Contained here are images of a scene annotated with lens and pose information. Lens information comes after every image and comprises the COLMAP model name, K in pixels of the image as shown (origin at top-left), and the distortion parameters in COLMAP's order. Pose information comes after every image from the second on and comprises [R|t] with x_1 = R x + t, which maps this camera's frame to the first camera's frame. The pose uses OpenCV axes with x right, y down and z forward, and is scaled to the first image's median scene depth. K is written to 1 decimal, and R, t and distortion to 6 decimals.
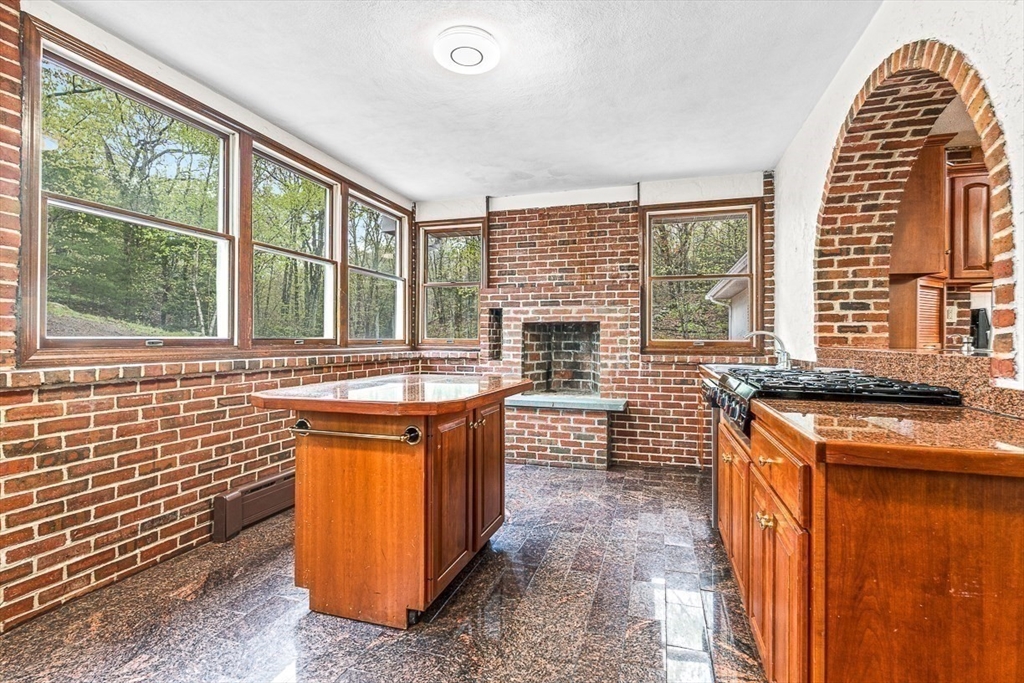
lens RADIAL K [[482.9, 0, 515.4], [0, 482.9, 337.6], [0, 0, 1]] dist [0.008770, 0.000794]
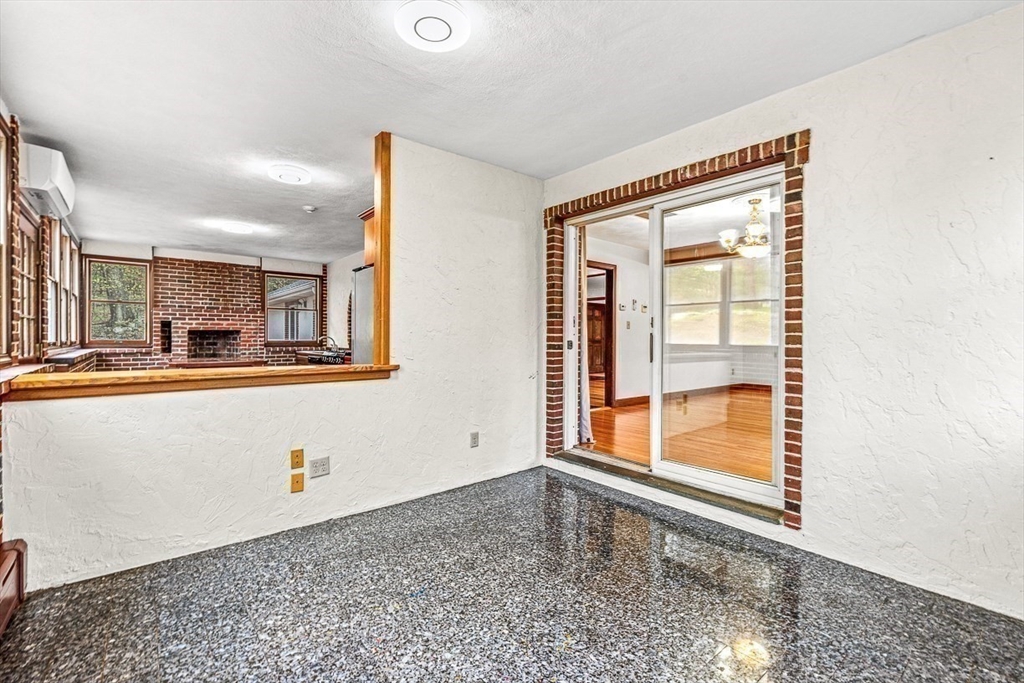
lens RADIAL K [[458.4, 0, 517.2], [0, 458.4, 338.7], [0, 0, 1]] dist [0.000047, -0.001926]
pose [[0.541245, -0.005069, 0.840849, -0.698407], [-0.005830, 0.999935, 0.009781, -0.023185], [-0.840845, -0.010196, 0.541181, -0.806056]]
